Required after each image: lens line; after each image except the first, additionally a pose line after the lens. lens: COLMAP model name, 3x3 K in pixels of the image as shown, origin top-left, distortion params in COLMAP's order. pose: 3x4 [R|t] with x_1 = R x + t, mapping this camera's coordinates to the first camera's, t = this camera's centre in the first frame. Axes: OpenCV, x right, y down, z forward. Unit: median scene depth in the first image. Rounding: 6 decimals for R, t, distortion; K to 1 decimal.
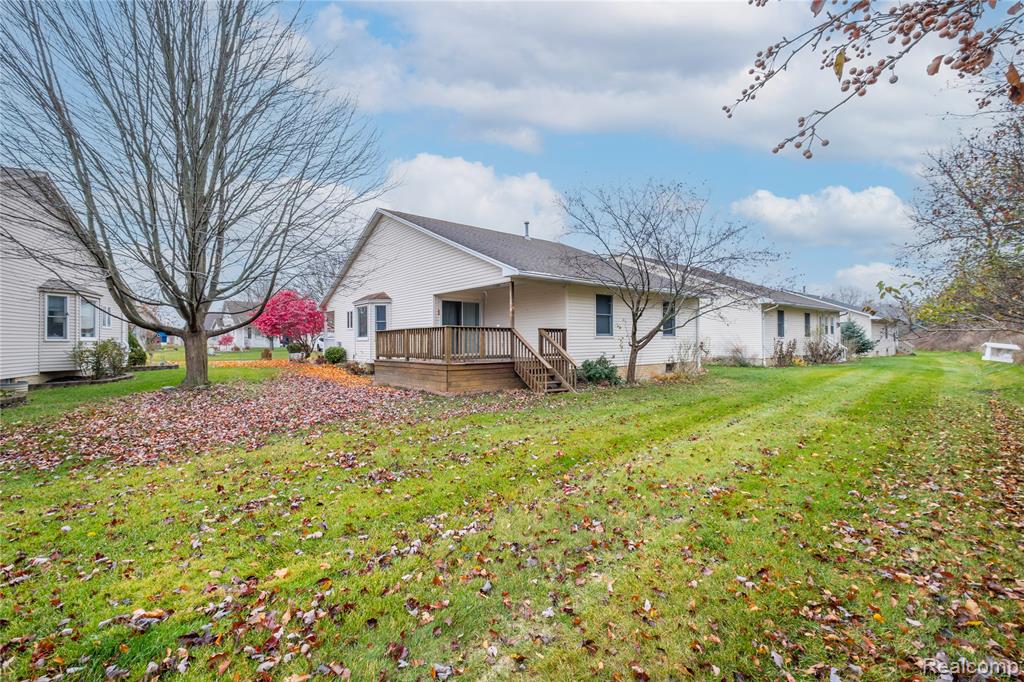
lens RADIAL K [[441.9, 0, 507.5], [0, 441.9, 338.9], [0, 0, 1]] dist [0.005822, -0.001438]
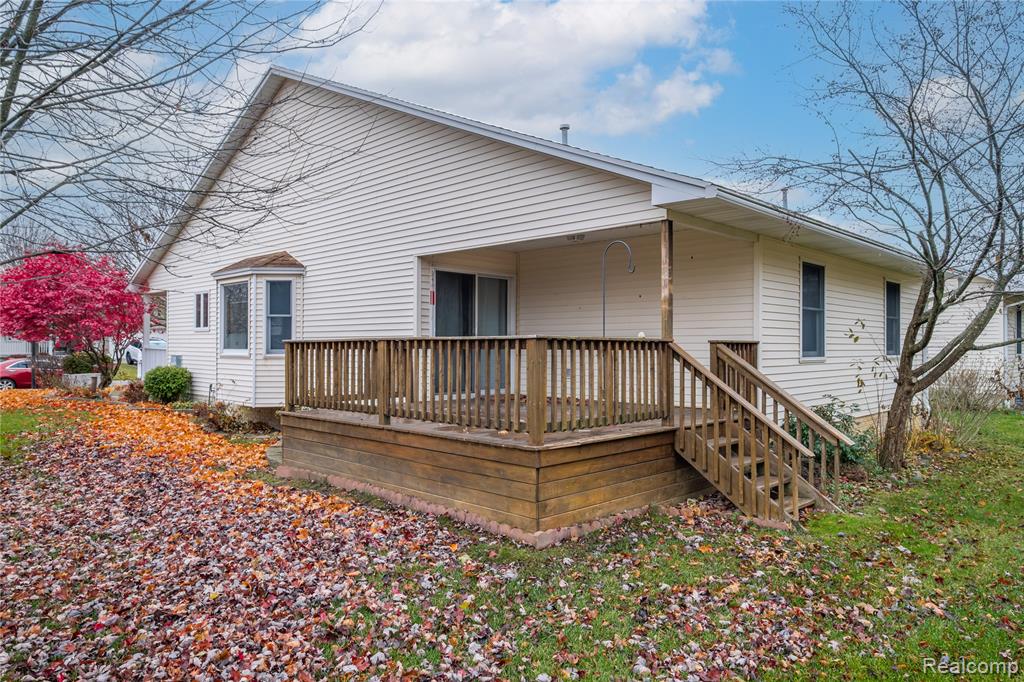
lens RADIAL K [[657.6, 0, 515.8], [0, 657.6, 344.1], [0, 0, 1]] dist [0.035414, 0.002071]
pose [[0.992567, 0.009765, 0.121307, -0.146216], [-0.010079, 0.999947, 0.001975, -0.016305], [-0.121282, -0.003183, 0.992613, 0.338903]]
